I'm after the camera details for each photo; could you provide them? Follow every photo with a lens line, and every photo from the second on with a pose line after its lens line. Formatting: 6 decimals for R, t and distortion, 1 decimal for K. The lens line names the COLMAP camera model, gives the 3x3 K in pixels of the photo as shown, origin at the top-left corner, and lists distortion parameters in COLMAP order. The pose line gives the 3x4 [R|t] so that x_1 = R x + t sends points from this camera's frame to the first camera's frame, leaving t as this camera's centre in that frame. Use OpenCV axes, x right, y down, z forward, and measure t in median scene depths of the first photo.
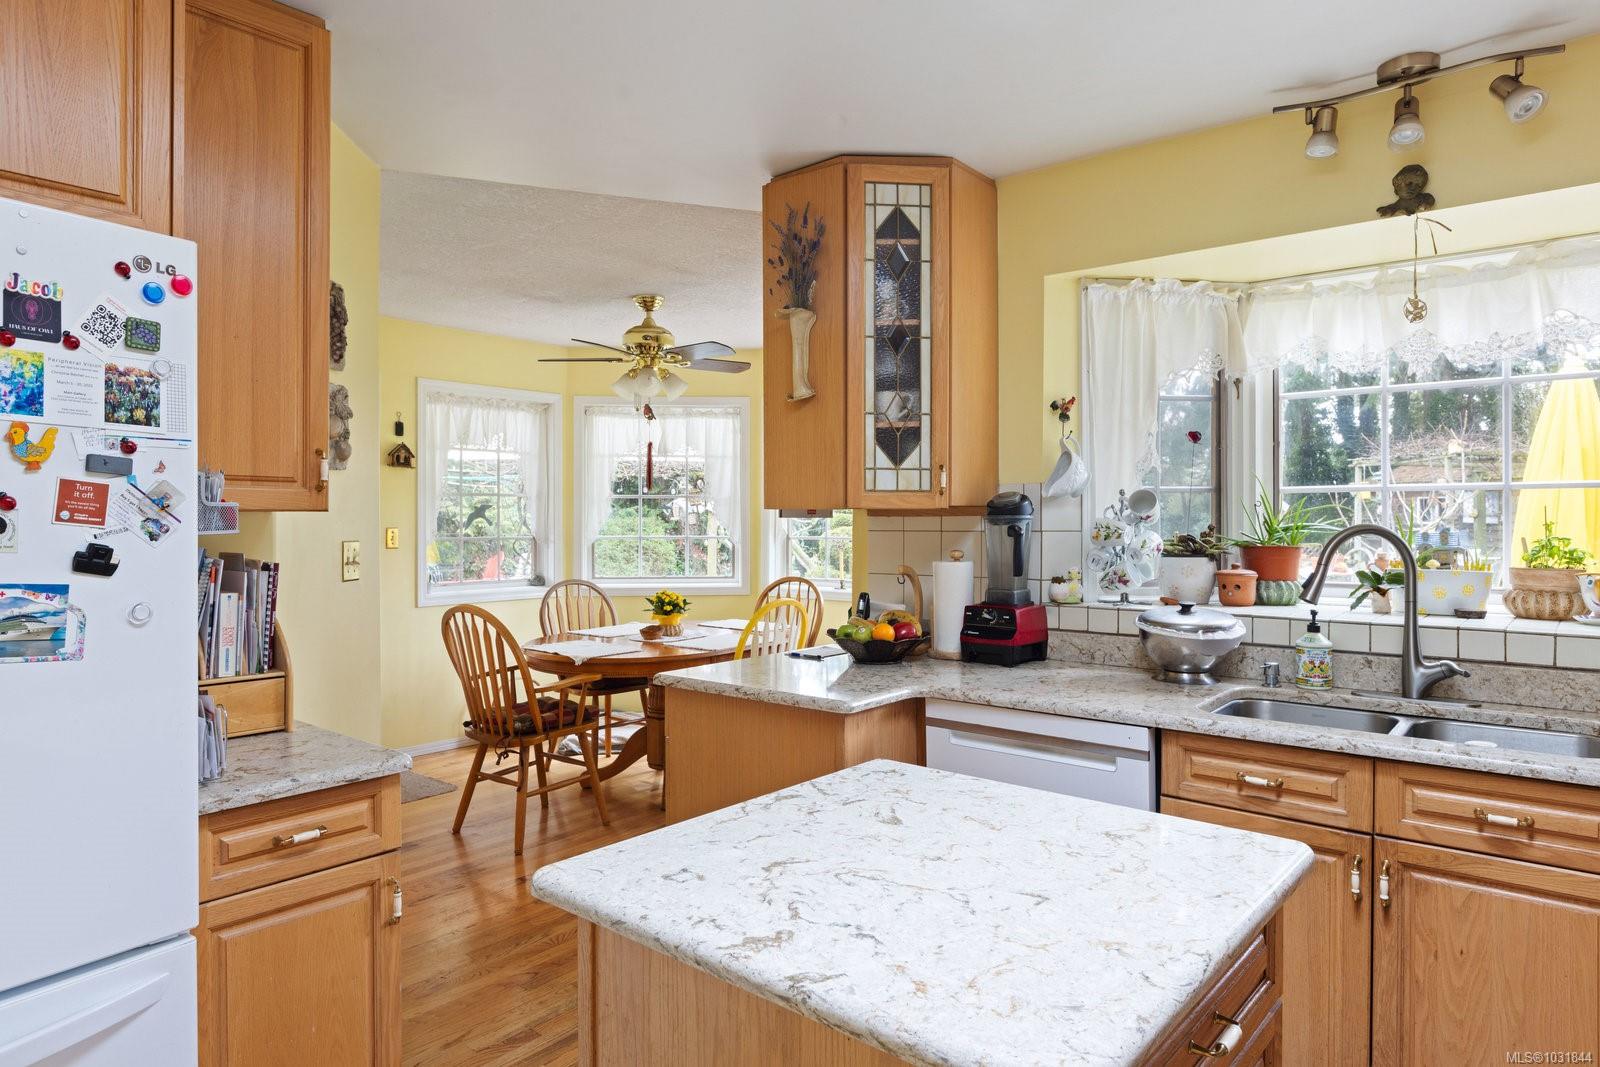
lens RADIAL K [[964.5, 0, 795.9], [0, 964.5, 521.3], [0, 0, 1]] dist [-0.001937, -0.002505]
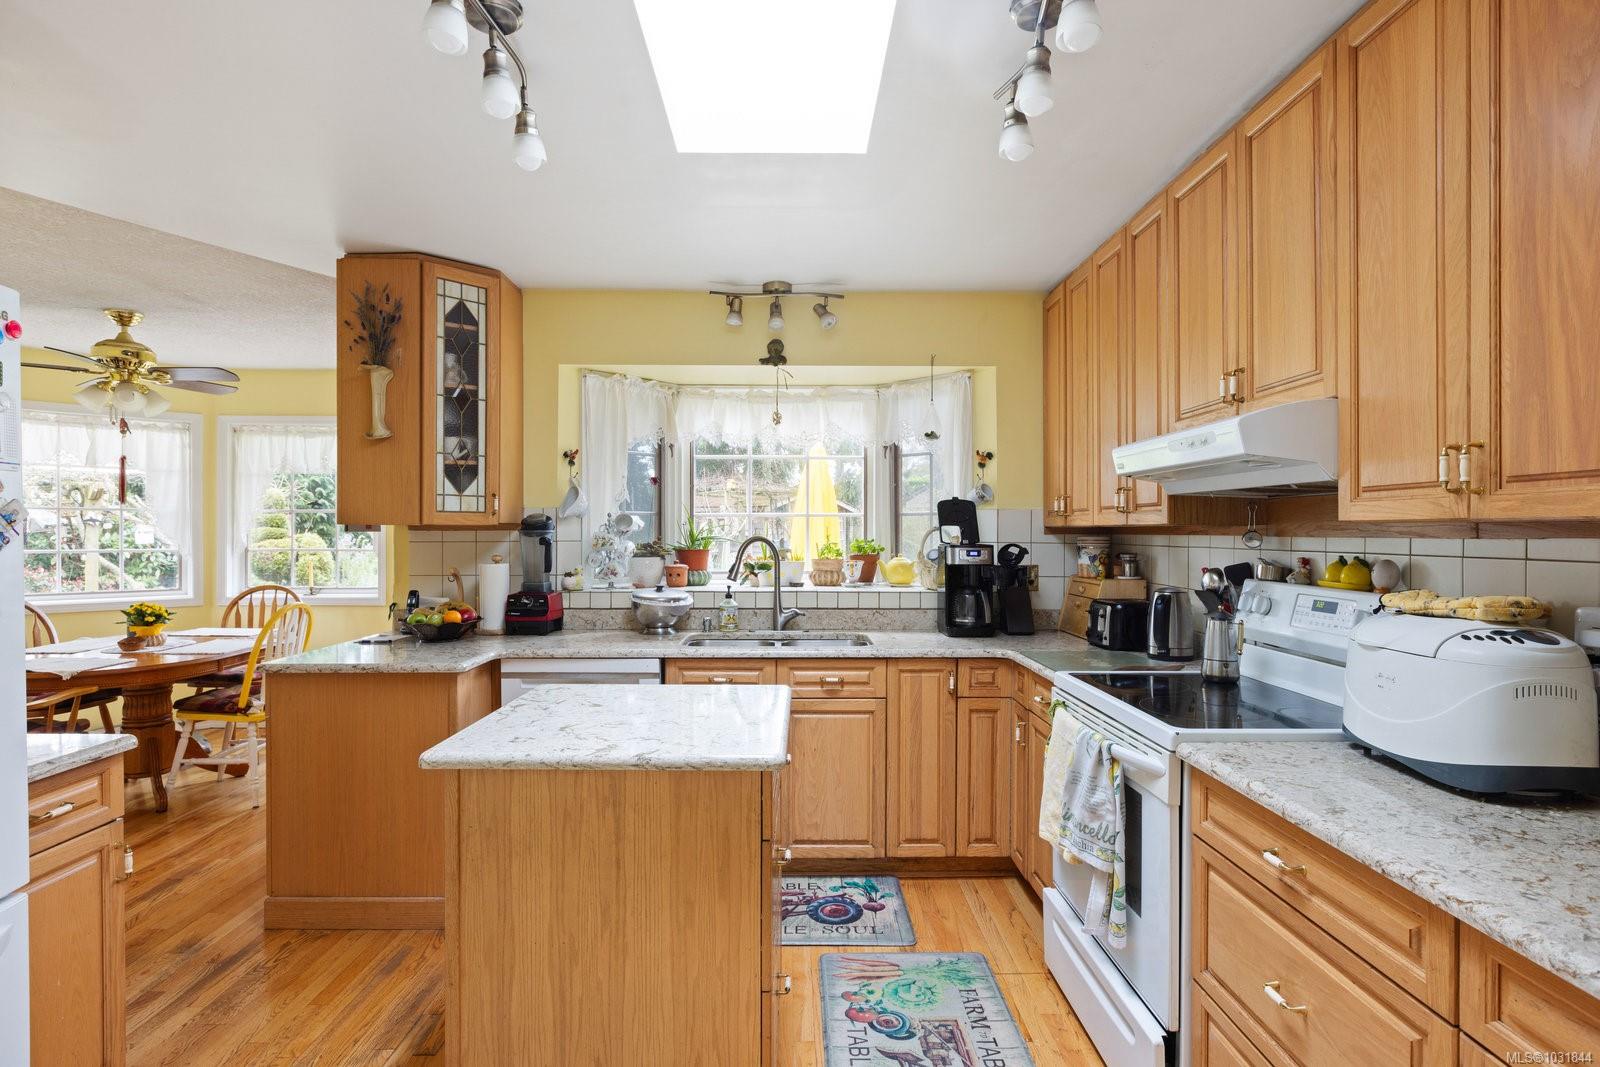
lens RADIAL K [[825.1, 0, 793.3], [0, 825.1, 534.8], [0, 0, 1]] dist [0.000257, 0.000713]
pose [[0.766487, -0.000381, 0.642260, -0.277828], [0.000089, 1.000000, 0.000488, 0.000209], [-0.642260, -0.000317, 0.766486, -0.179310]]
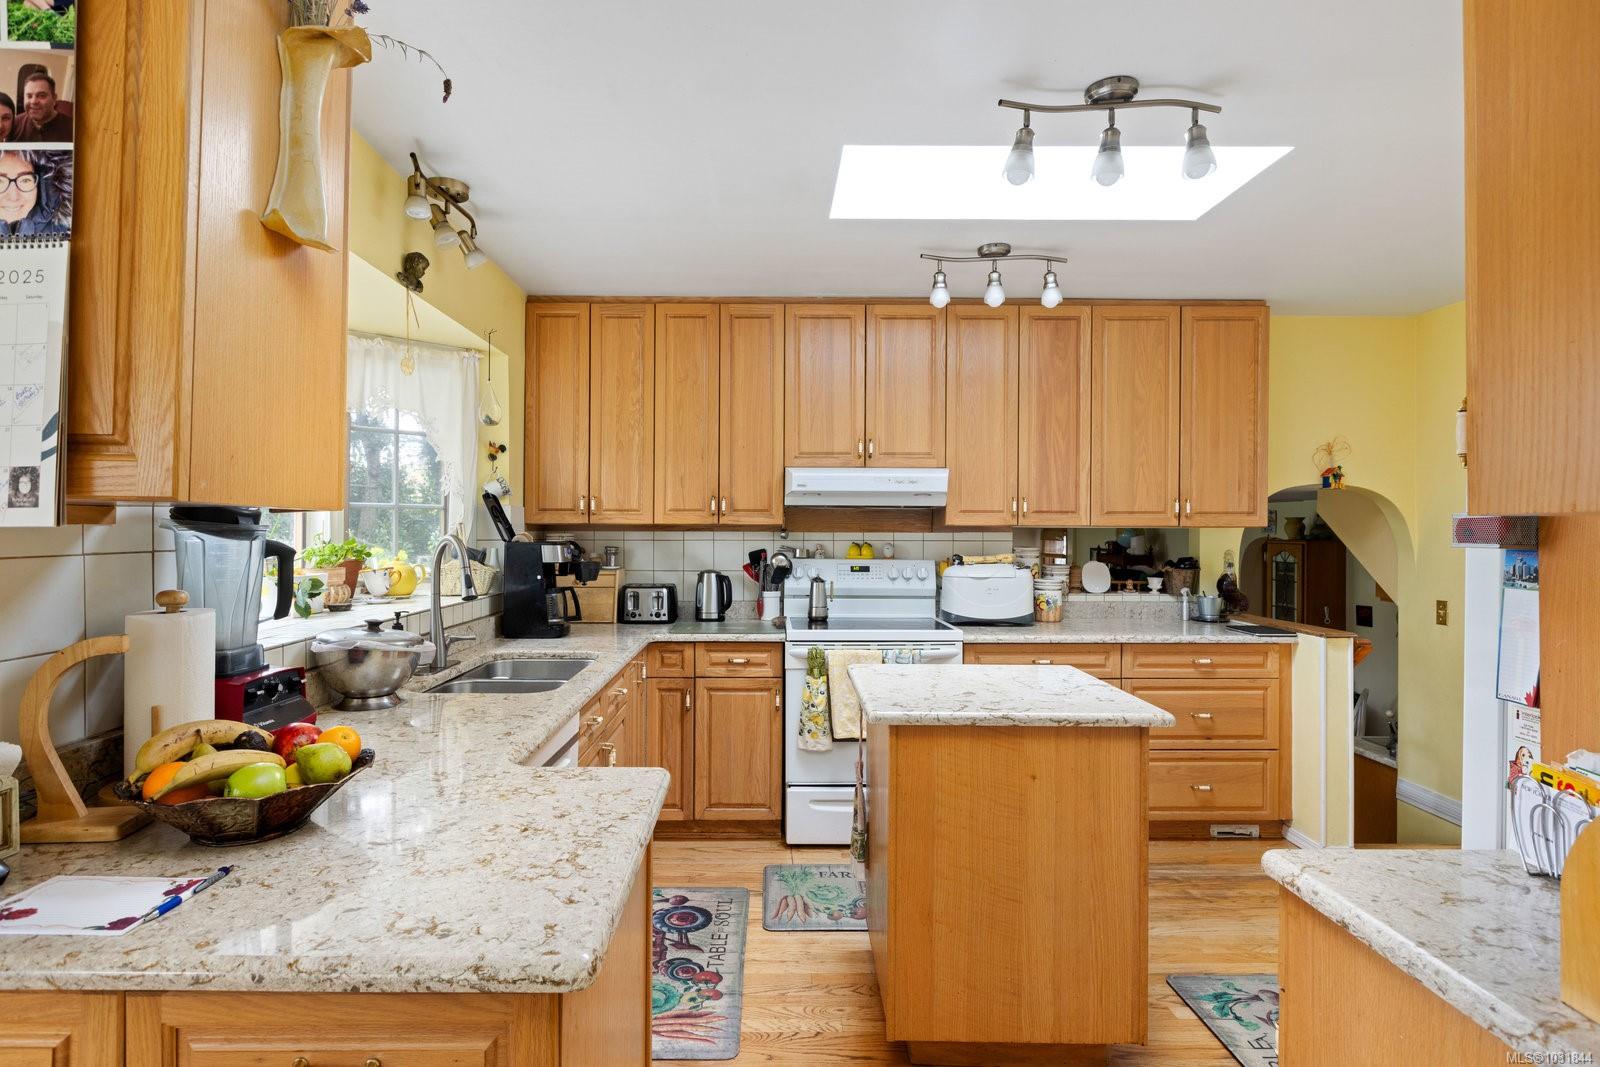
lens RADIAL K [[825.1, 0, 796.4], [0, 825.1, 524.9], [0, 0, 1]] dist [0.000257, 0.000713]
pose [[-0.663340, 0.006057, 0.748293, -0.415707], [0.001666, 0.999977, -0.006617, -0.001052], [-0.748316, -0.003143, -0.663335, 1.099206]]
